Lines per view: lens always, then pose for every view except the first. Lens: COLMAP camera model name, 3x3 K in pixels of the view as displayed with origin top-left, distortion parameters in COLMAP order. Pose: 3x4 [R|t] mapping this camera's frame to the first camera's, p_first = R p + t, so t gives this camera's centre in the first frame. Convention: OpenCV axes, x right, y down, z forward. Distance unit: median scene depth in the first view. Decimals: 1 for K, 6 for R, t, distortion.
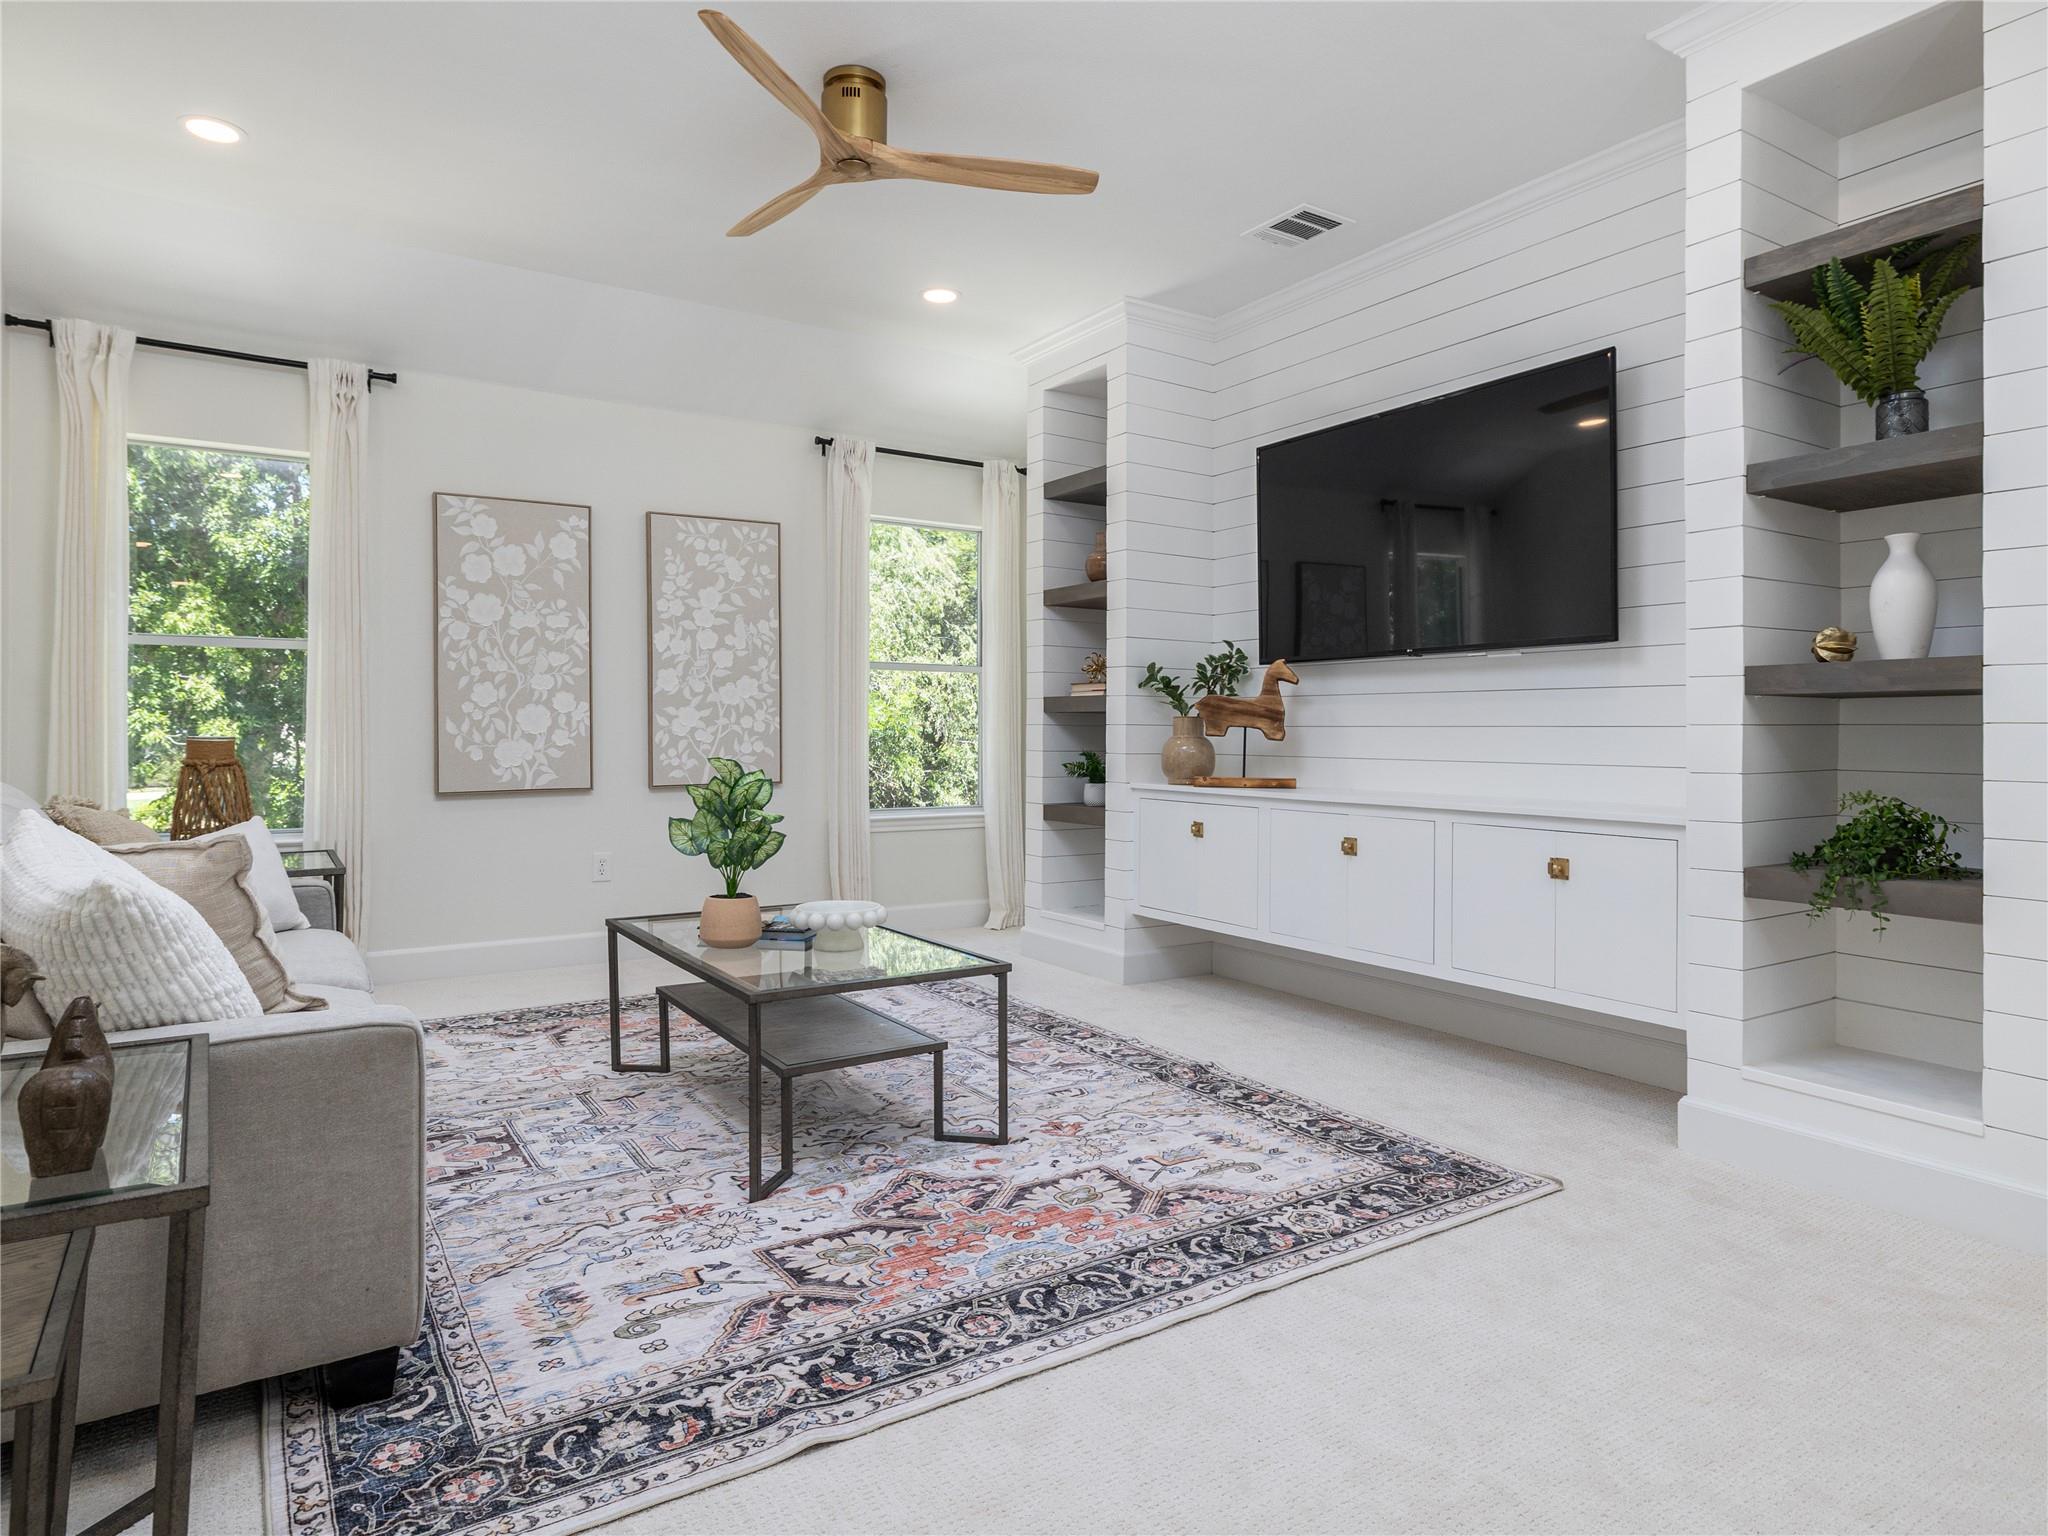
lens RADIAL K [[1205.2, 0, 1021.5], [0, 1205.2, 746.1], [0, 0, 1]] dist [-0.004096, 0.001032]
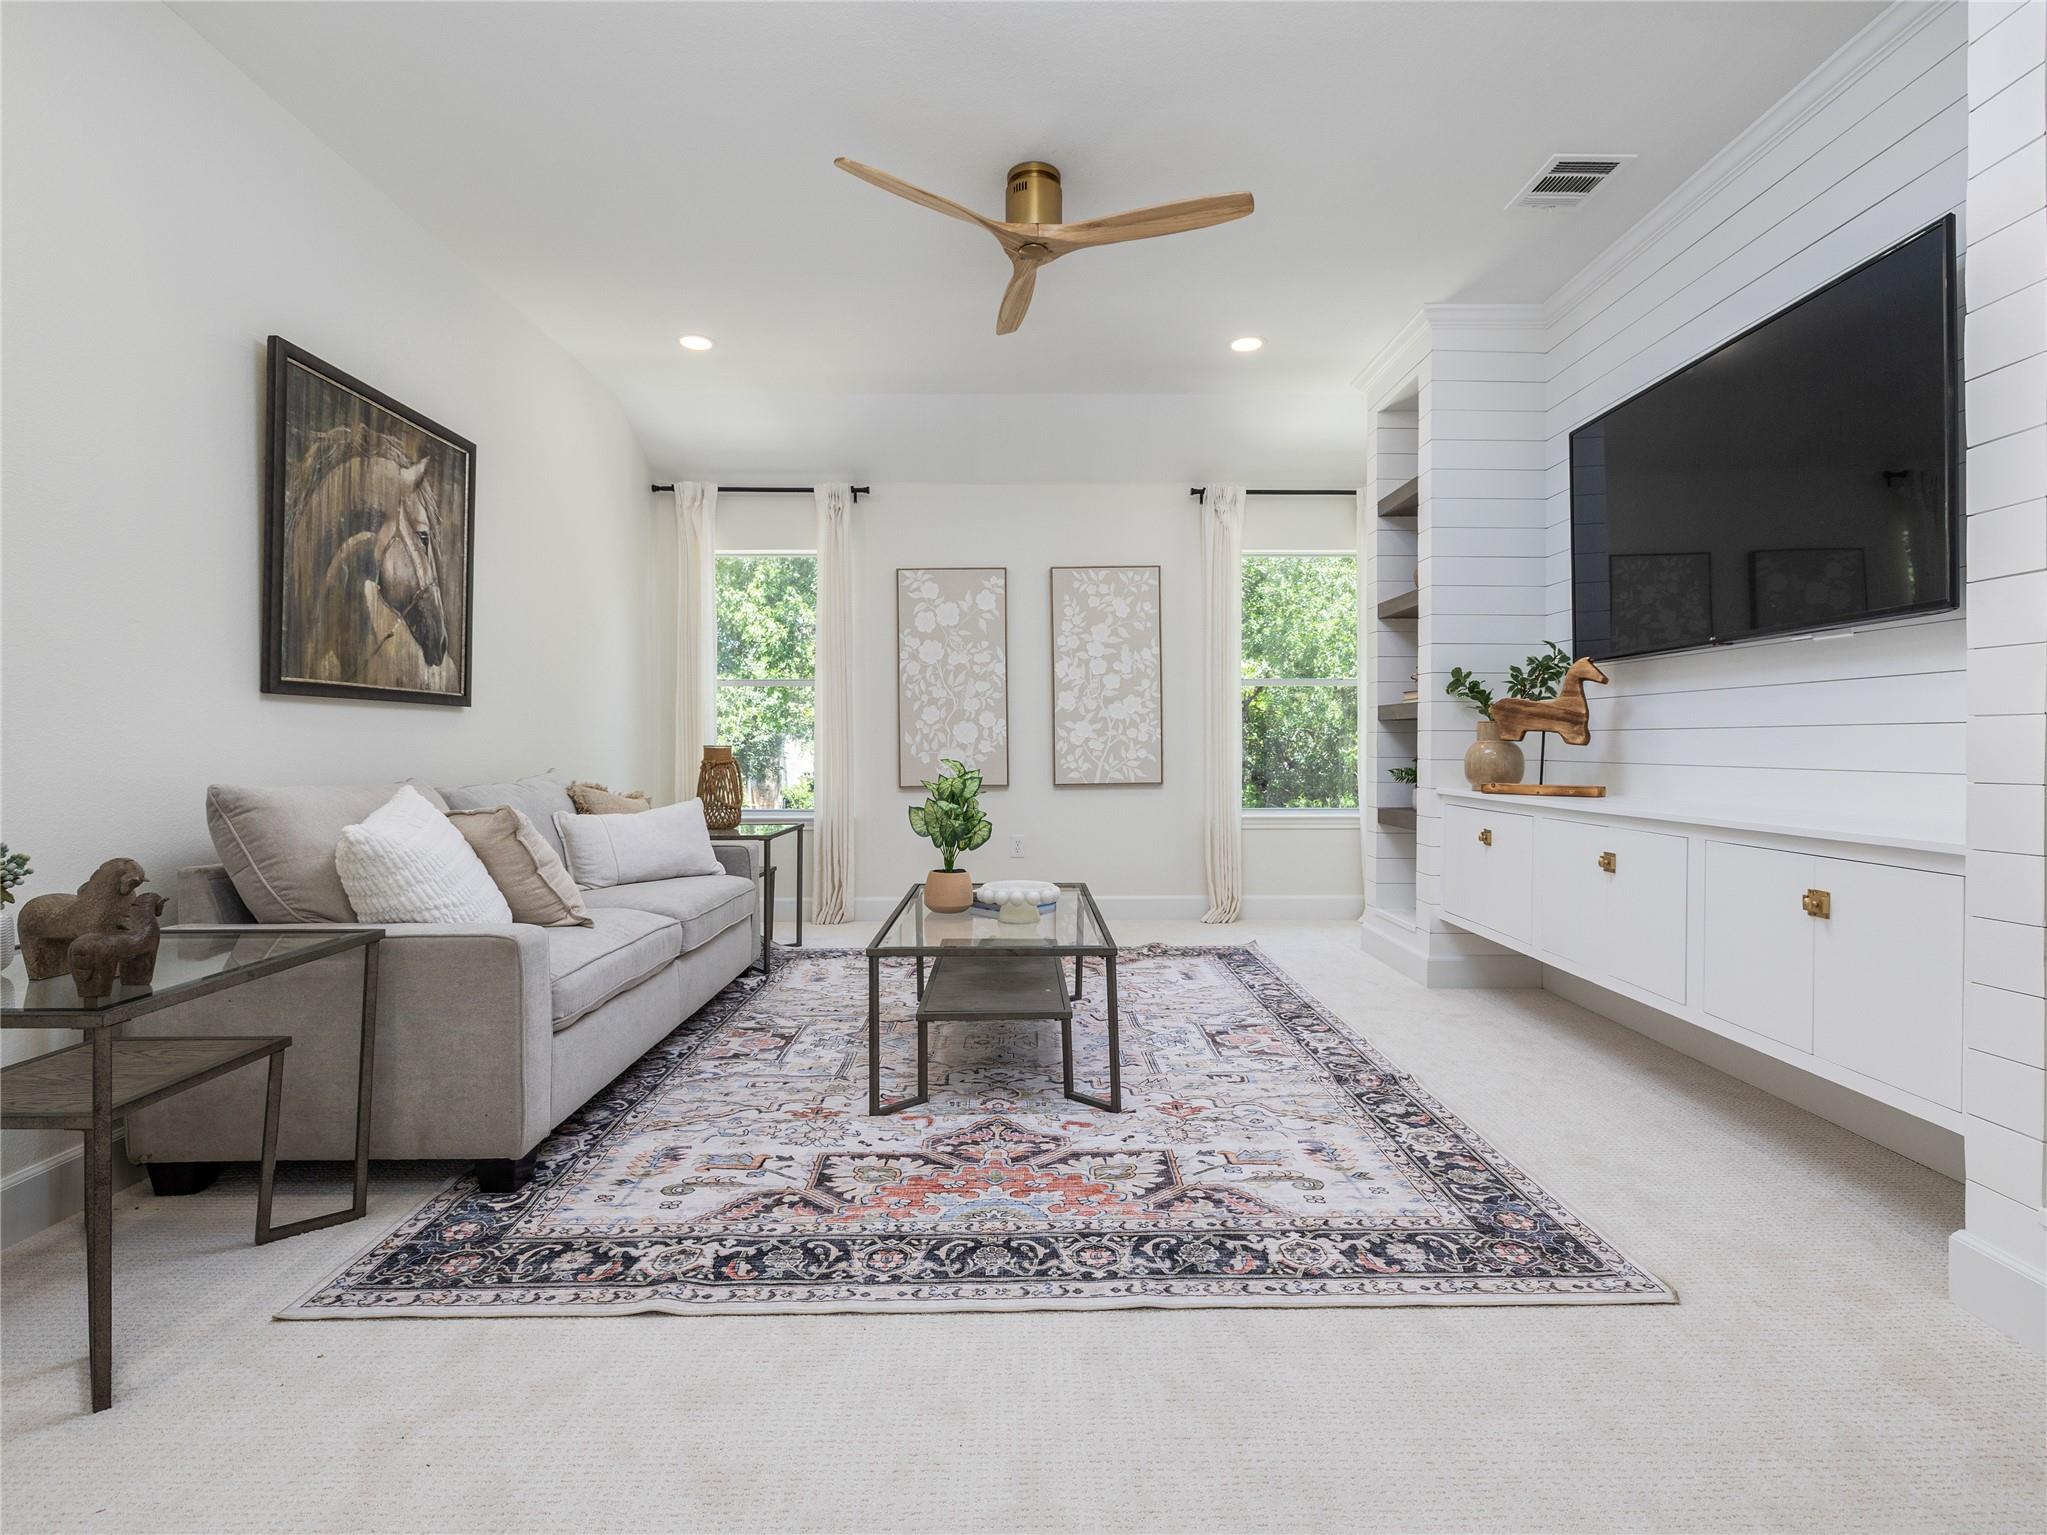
lens RADIAL K [[978.7, 0, 1027.7], [0, 978.7, 768.0], [0, 0, 1]] dist [-0.003440, 0.001737]
pose [[0.845718, 0.007755, -0.533574, 0.365598], [-0.002105, 0.999935, 0.011196, 0.007536], [0.533626, -0.008346, 0.845680, 0.196048]]
